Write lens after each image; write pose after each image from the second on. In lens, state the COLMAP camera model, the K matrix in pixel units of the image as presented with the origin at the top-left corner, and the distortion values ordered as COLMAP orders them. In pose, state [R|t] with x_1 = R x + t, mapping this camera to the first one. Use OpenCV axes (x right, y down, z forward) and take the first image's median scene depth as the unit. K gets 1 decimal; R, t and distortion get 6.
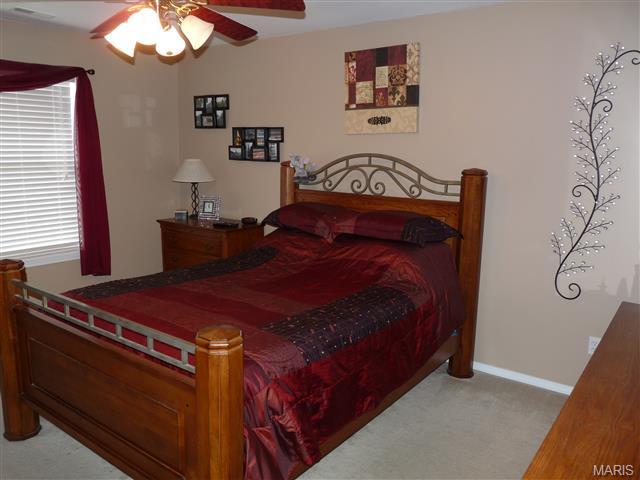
lens RADIAL K [[515.8, 0, 312.7], [0, 515.8, 240.3], [0, 0, 1]] dist [0.000365, -0.049888]
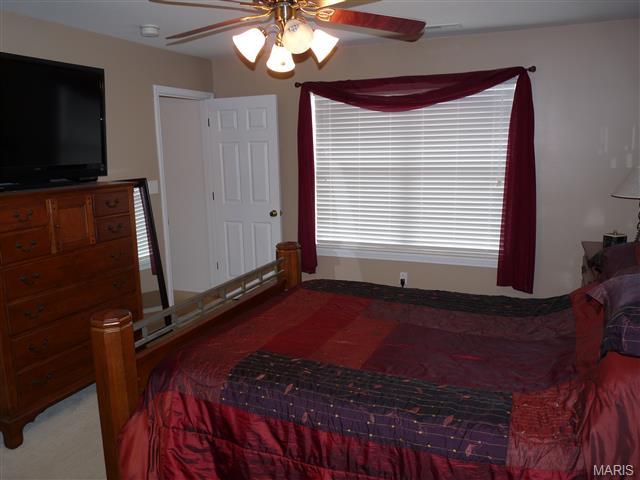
lens RADIAL K [[515.8, 0, 312.7], [0, 515.8, 240.3], [0, 0, 1]] dist [0.000365, -0.049888]
pose [[0.246770, 0.144227, -0.958281, 0.392955], [-0.148991, 0.982752, 0.109542, -0.071482], [0.957552, 0.115744, 0.264002, 0.424327]]
